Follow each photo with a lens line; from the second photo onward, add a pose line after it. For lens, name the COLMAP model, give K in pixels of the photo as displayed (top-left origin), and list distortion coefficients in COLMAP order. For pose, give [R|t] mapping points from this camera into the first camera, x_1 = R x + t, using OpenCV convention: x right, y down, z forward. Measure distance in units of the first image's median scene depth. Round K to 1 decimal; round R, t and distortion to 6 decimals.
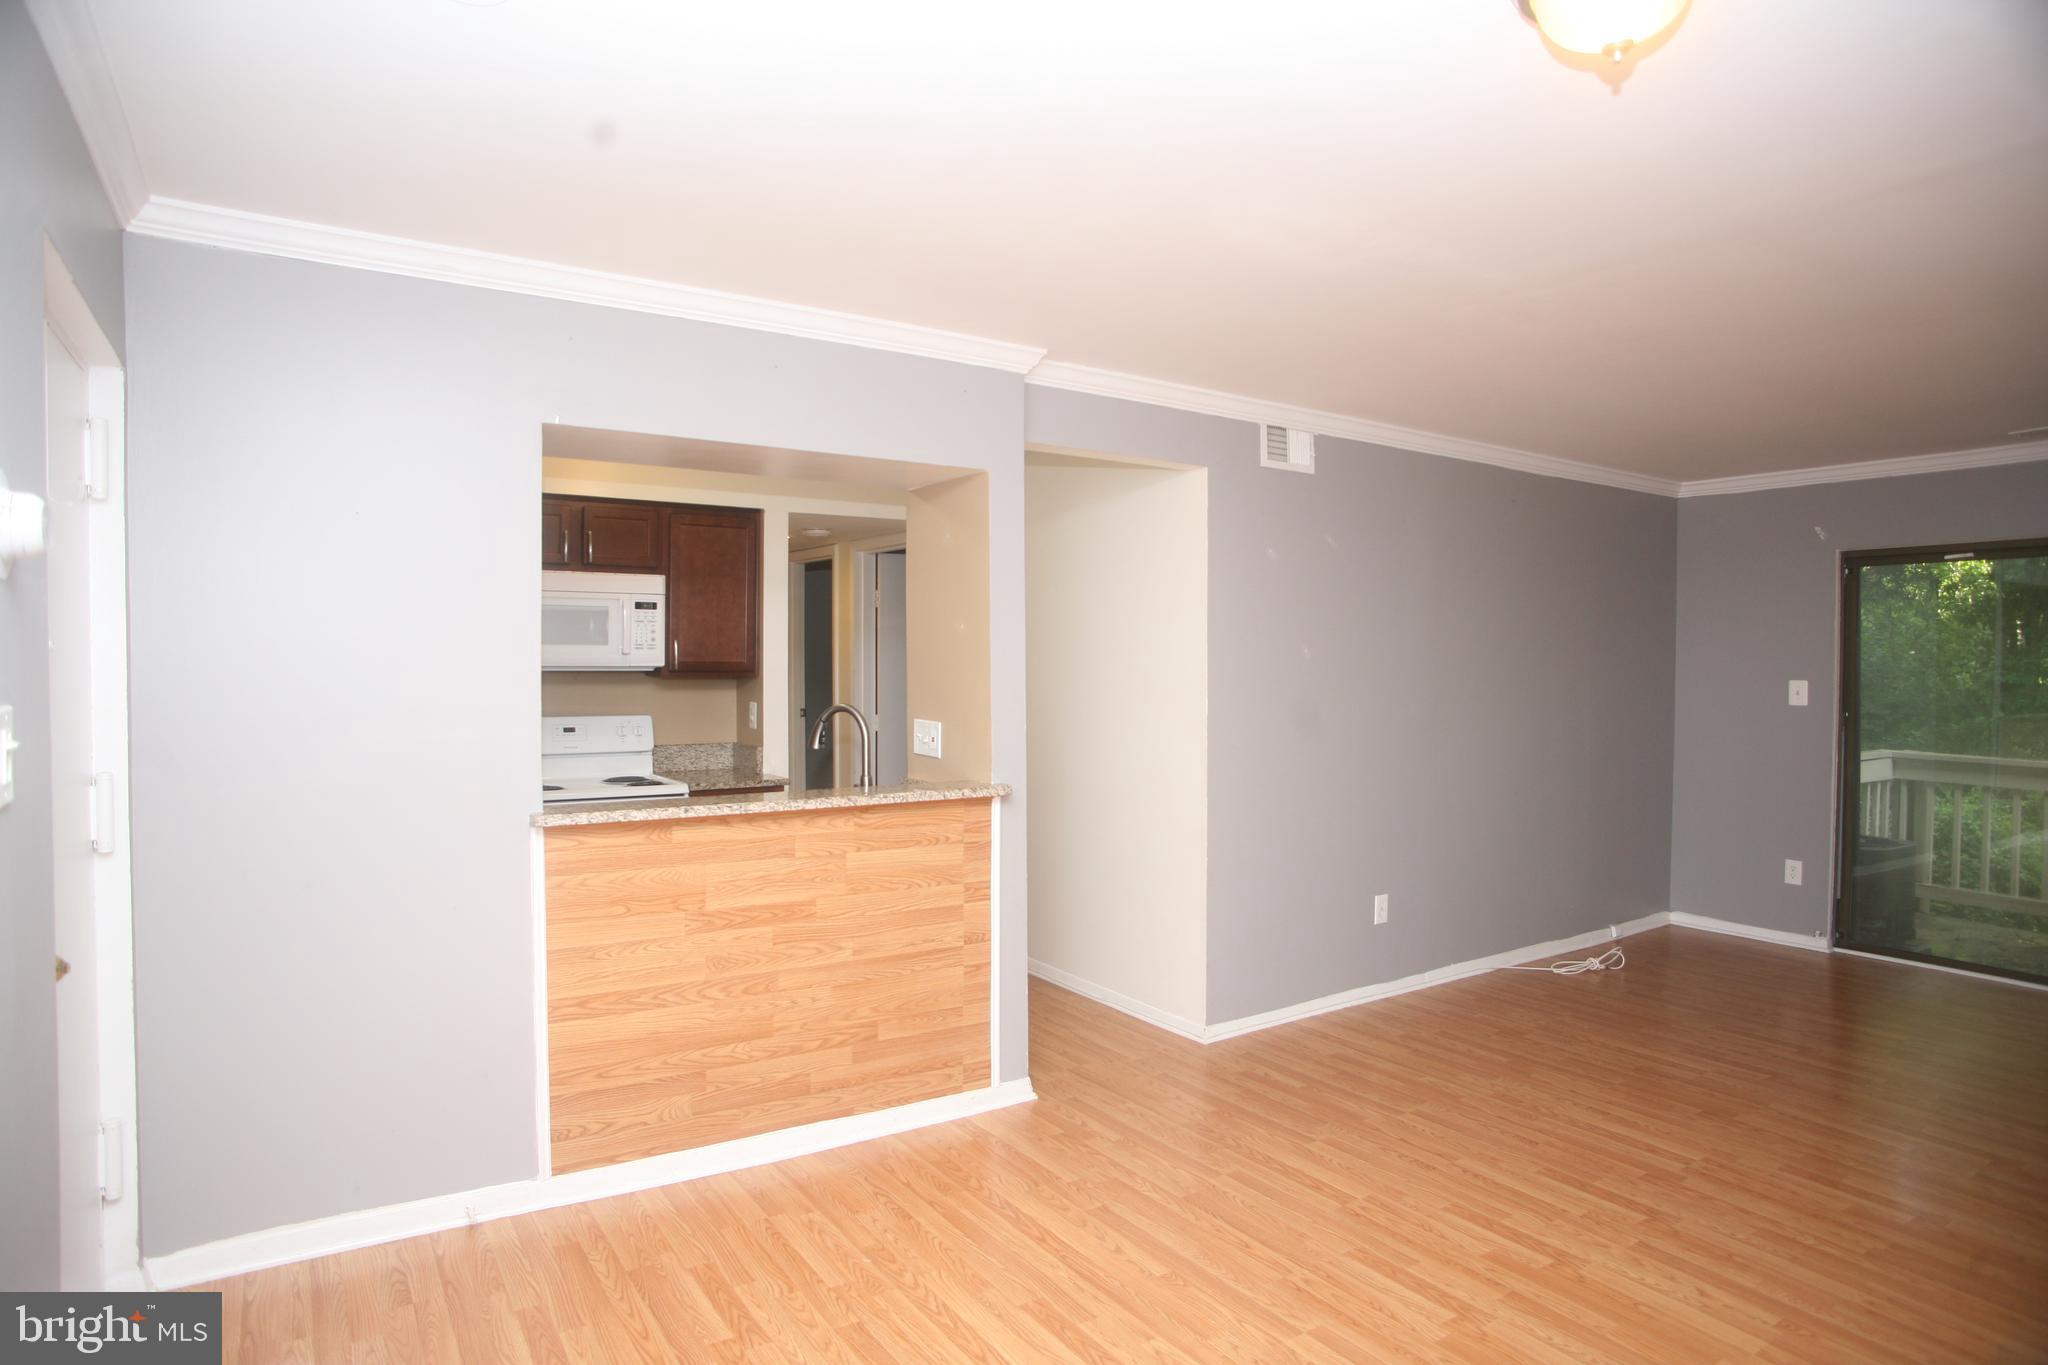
lens RADIAL K [[1179.3, 0, 1019.5], [0, 1179.3, 675.0], [0, 0, 1]] dist [-0.112786, 0.069551]
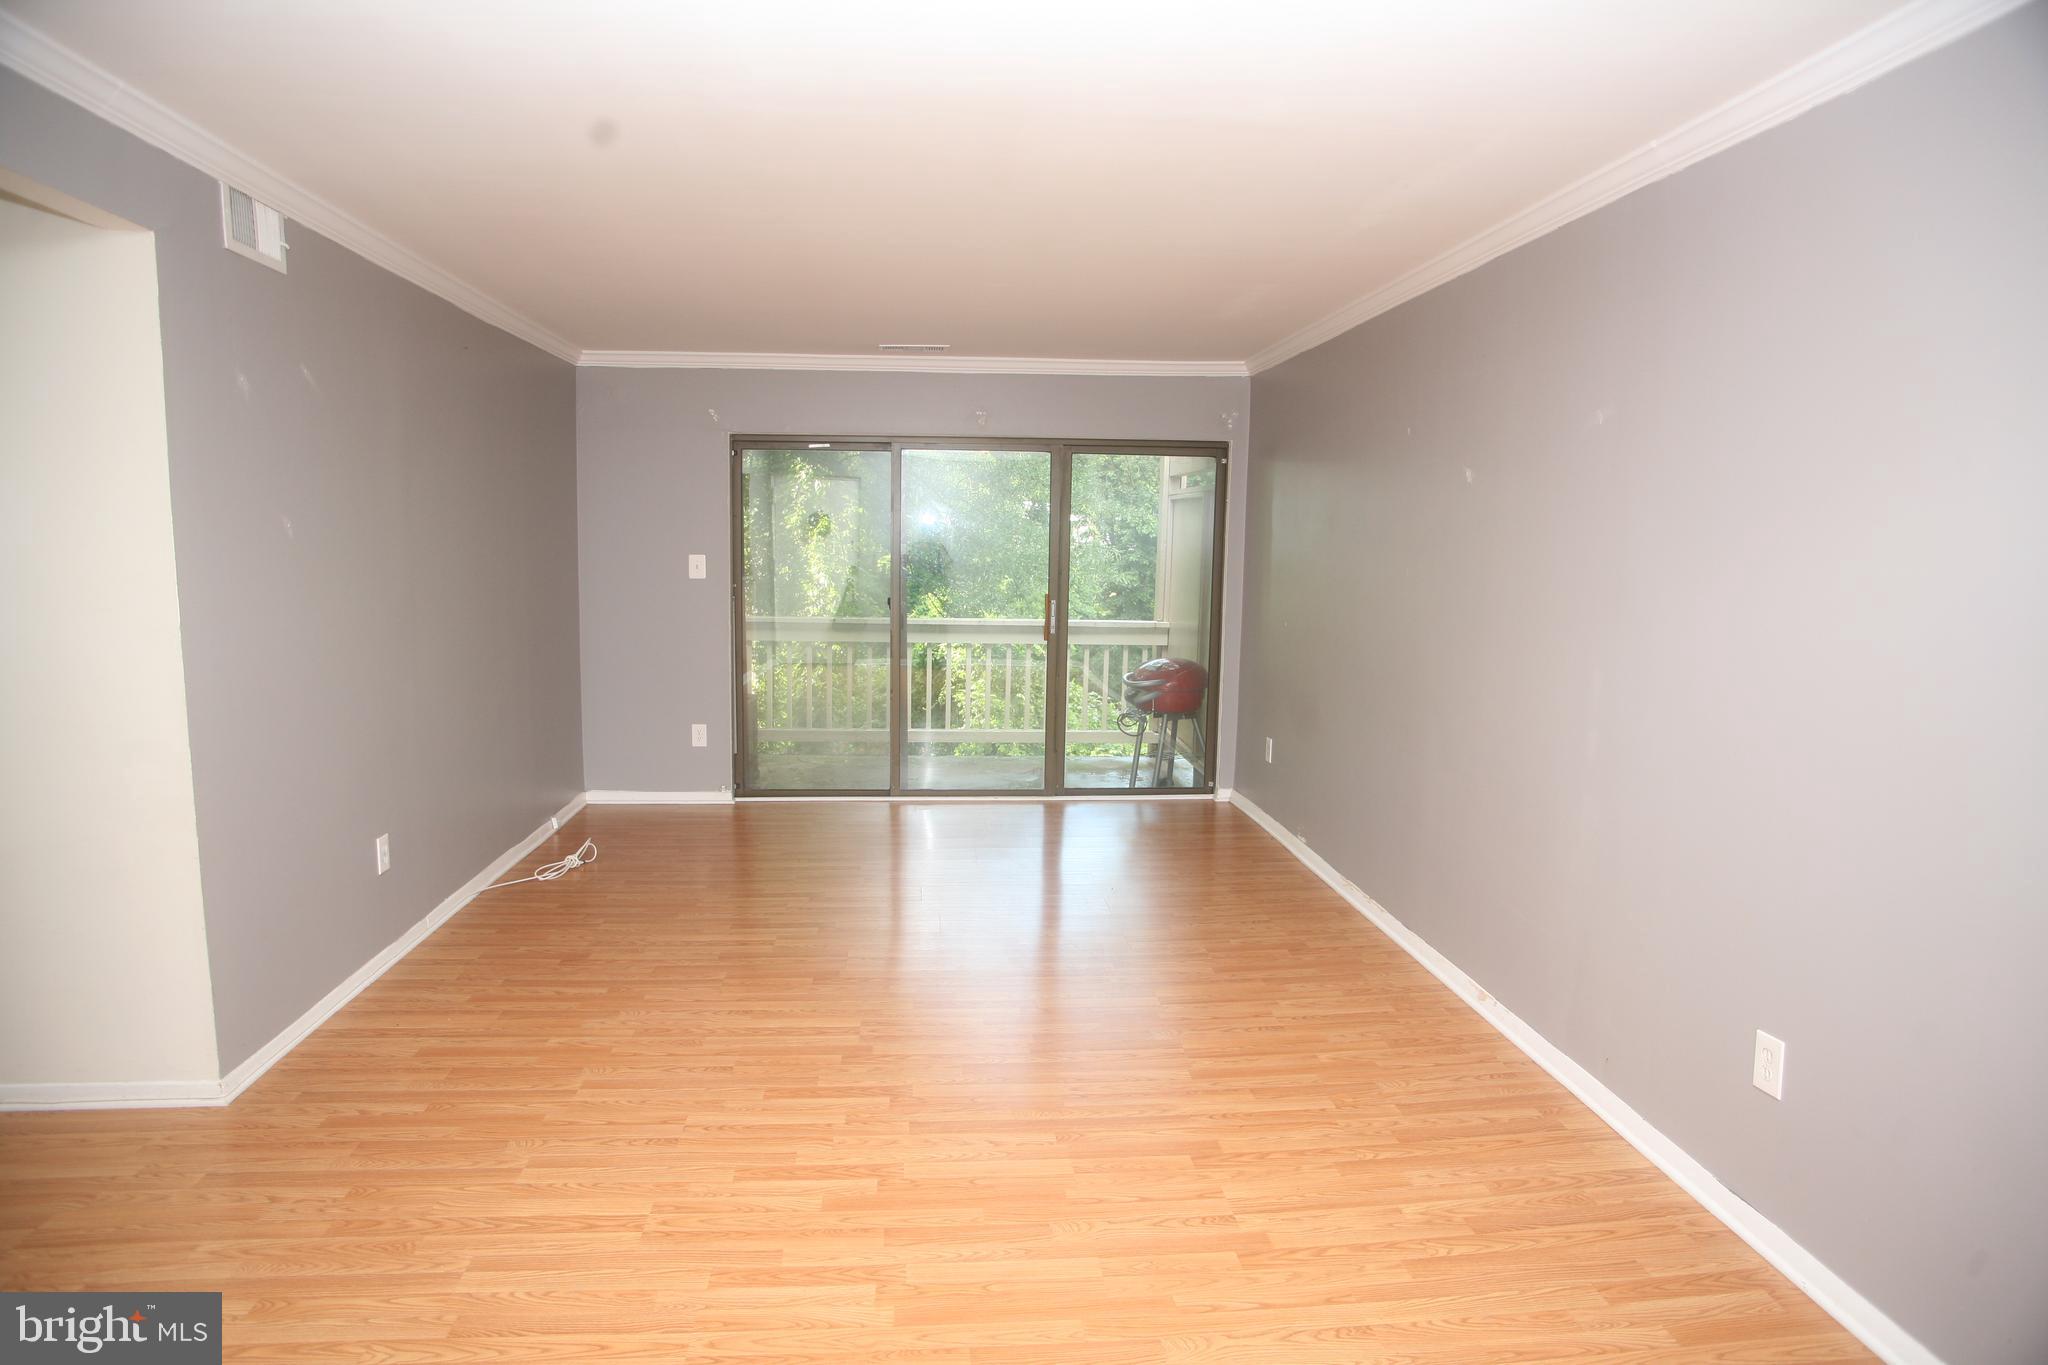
lens RADIAL K [[1179.3, 0, 1019.5], [0, 1179.3, 675.0], [0, 0, 1]] dist [-0.112786, 0.069551]
pose [[0.472936, -0.100417, 0.875356, -0.202434], [0.003389, 0.993684, 0.112160, -0.007426], [-0.881090, -0.050078, 0.470289, 0.338329]]
